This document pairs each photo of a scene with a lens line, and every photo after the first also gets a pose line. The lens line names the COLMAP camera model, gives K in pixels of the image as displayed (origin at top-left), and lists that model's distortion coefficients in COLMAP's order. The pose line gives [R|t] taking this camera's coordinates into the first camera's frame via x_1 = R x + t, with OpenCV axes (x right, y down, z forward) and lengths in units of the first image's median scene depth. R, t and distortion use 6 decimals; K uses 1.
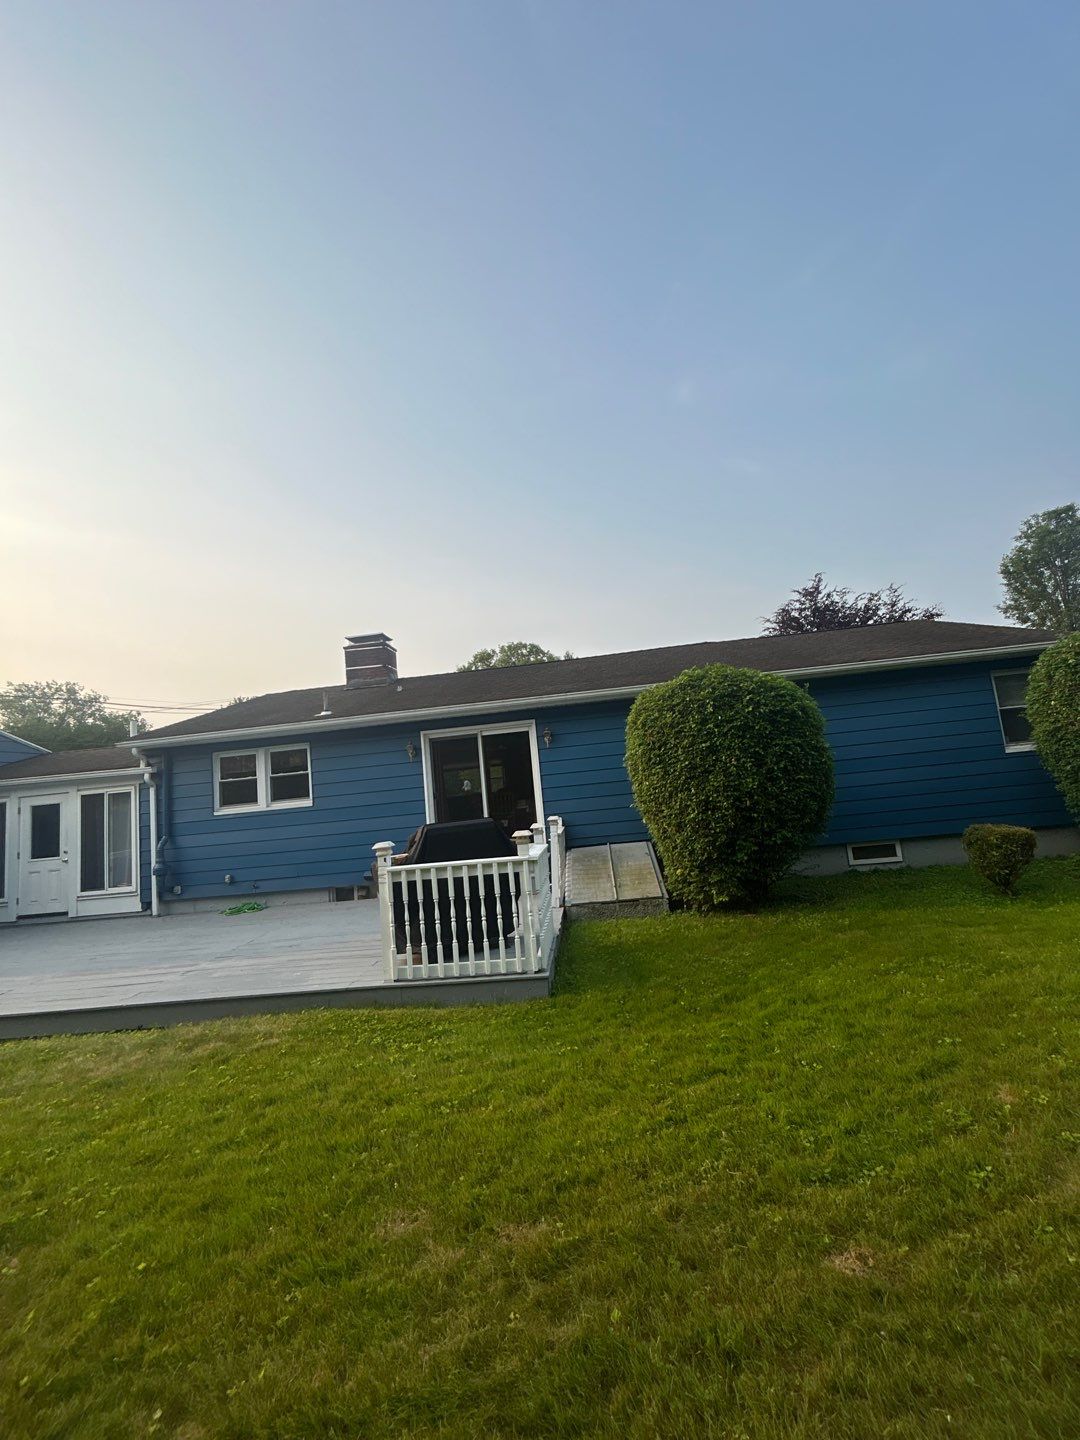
lens RADIAL K [[578.1, 0, 547.3], [0, 578.1, 719.1], [0, 0, 1]] dist [-0.001614, 0.000034]
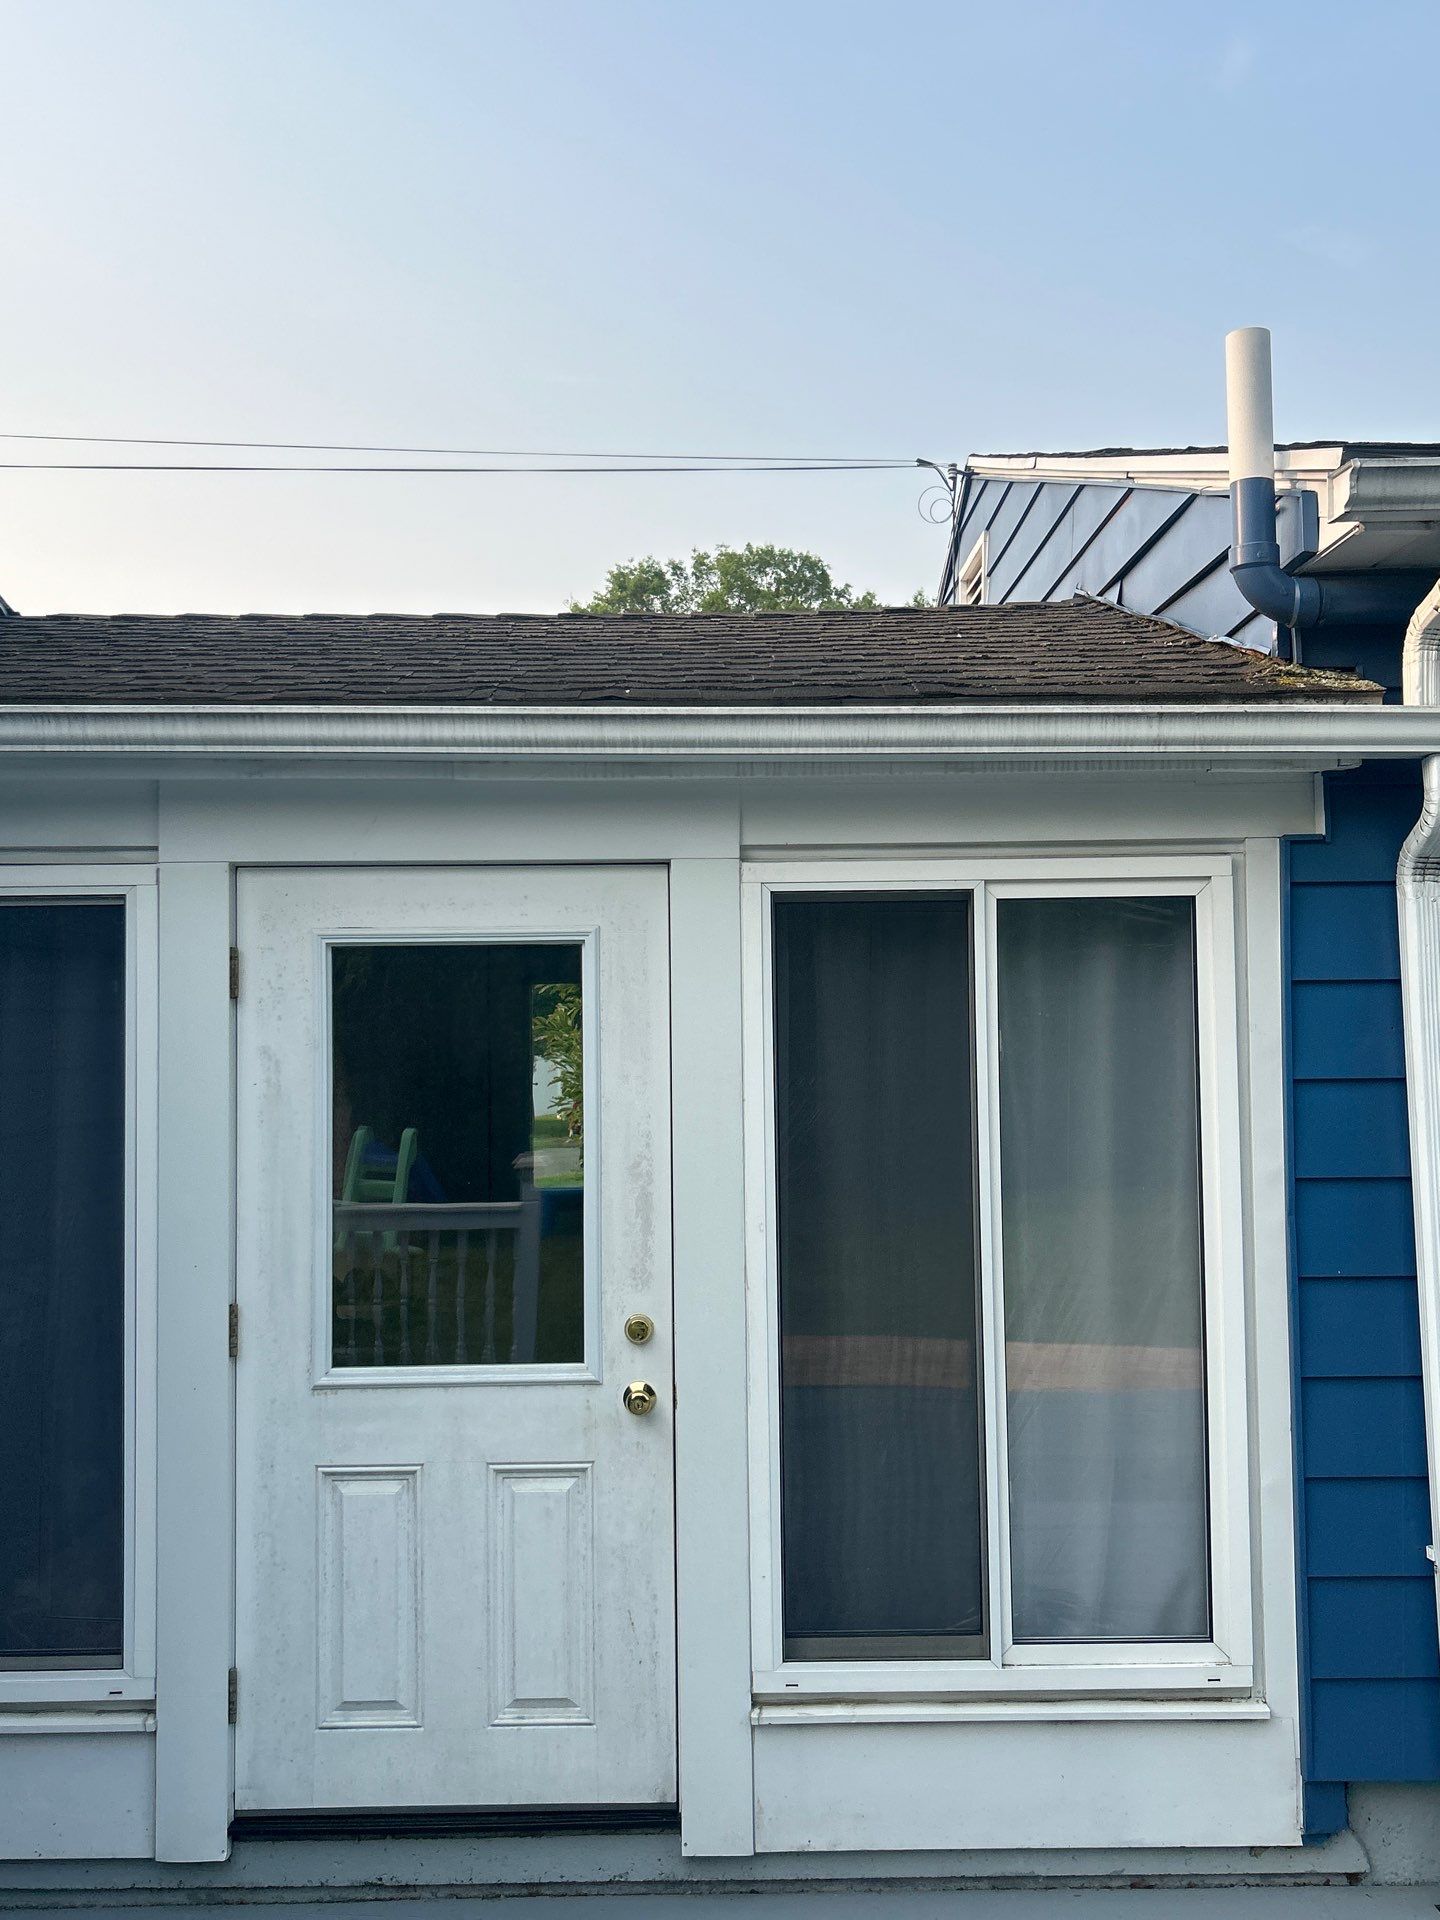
lens RADIAL K [[1628.0, 0, 783.5], [0, 1628.0, 954.7], [0, 0, 1]] dist [0.014040, 0.010580]
pose [[0.991608, 0.086568, 0.096017, -0.840791], [-0.094707, 0.991979, 0.083712, 0.116163], [-0.088000, -0.092103, 0.991853, 0.650476]]
